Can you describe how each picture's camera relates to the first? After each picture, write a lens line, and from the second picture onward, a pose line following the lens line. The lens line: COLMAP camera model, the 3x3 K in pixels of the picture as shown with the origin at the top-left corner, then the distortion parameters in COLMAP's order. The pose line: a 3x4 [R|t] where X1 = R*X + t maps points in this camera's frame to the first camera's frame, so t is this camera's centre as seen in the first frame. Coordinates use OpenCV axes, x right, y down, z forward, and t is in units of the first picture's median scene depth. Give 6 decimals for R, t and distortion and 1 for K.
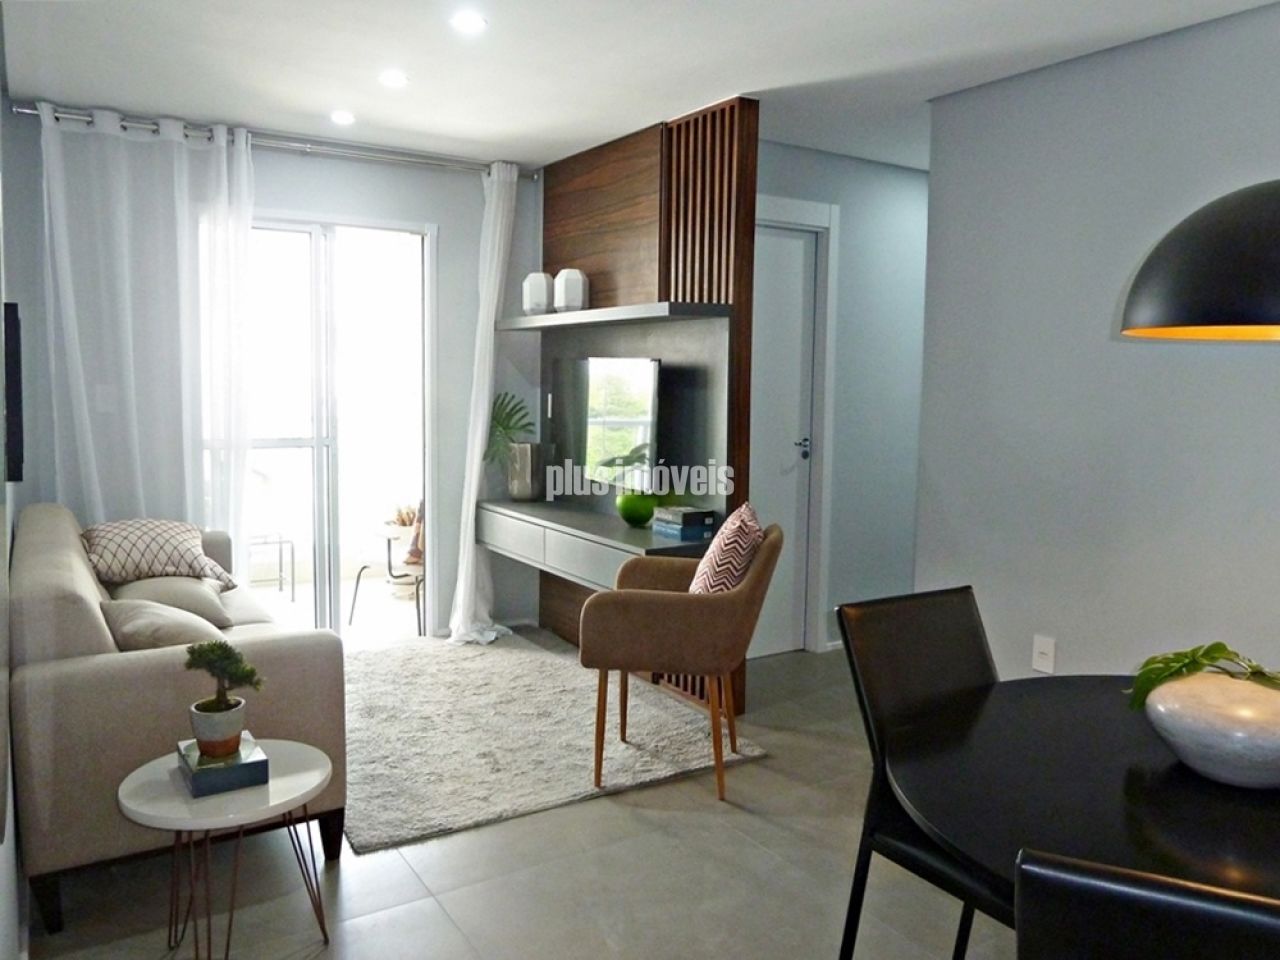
lens RADIAL K [[970.5, 0, 642.8], [0, 970.5, 472.4], [0, 0, 1]] dist [-0.045063, 0.029922]
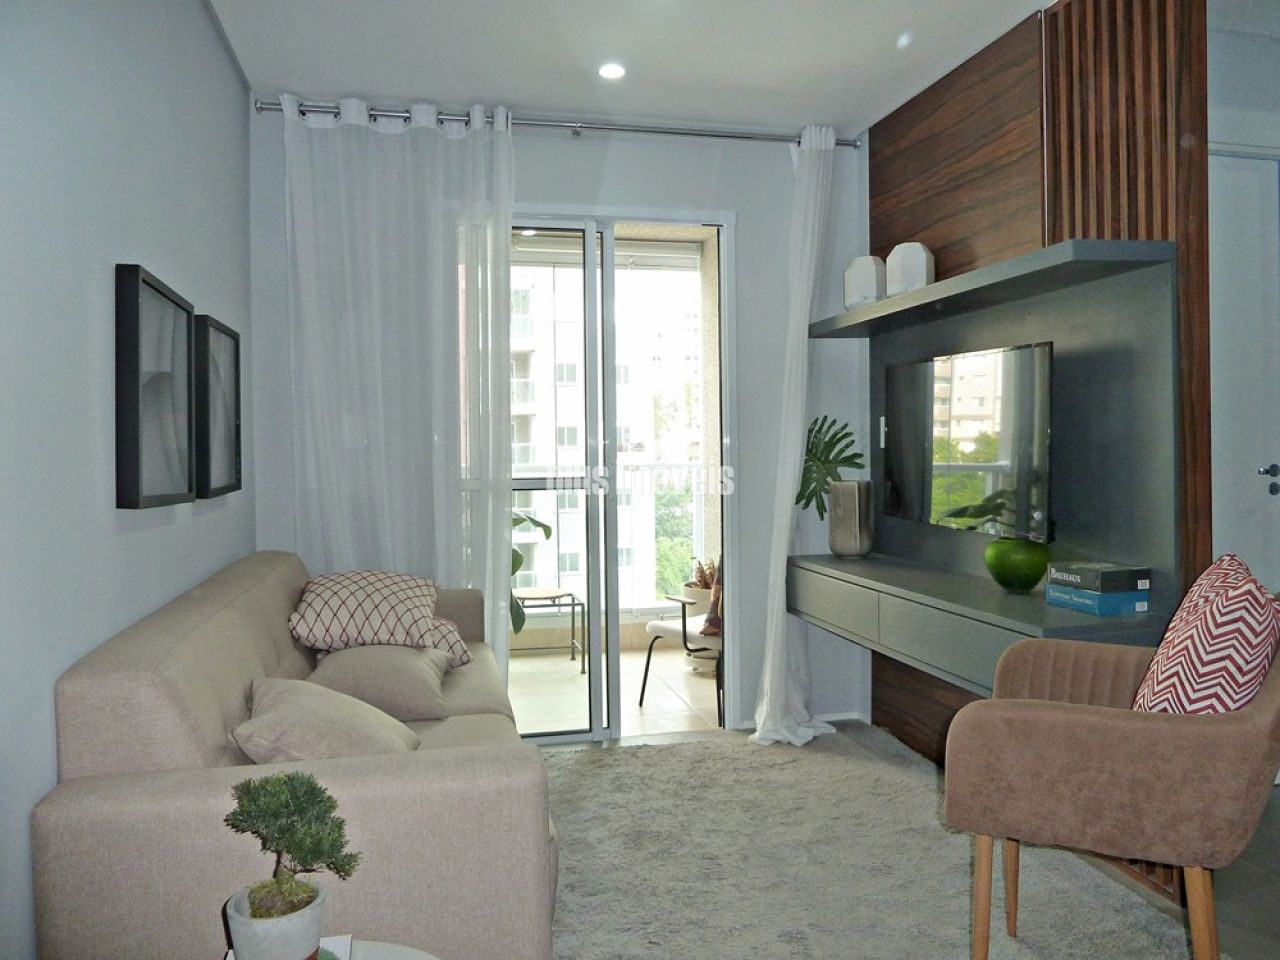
lens RADIAL K [[970.5, 0, 642.8], [0, 970.5, 472.4], [0, 0, 1]] dist [-0.045063, 0.029922]
pose [[0.944904, -0.020328, -0.326717, -0.030371], [-0.002343, 0.997624, -0.068848, 0.018187], [0.327340, 0.065821, 0.942611, 0.259607]]
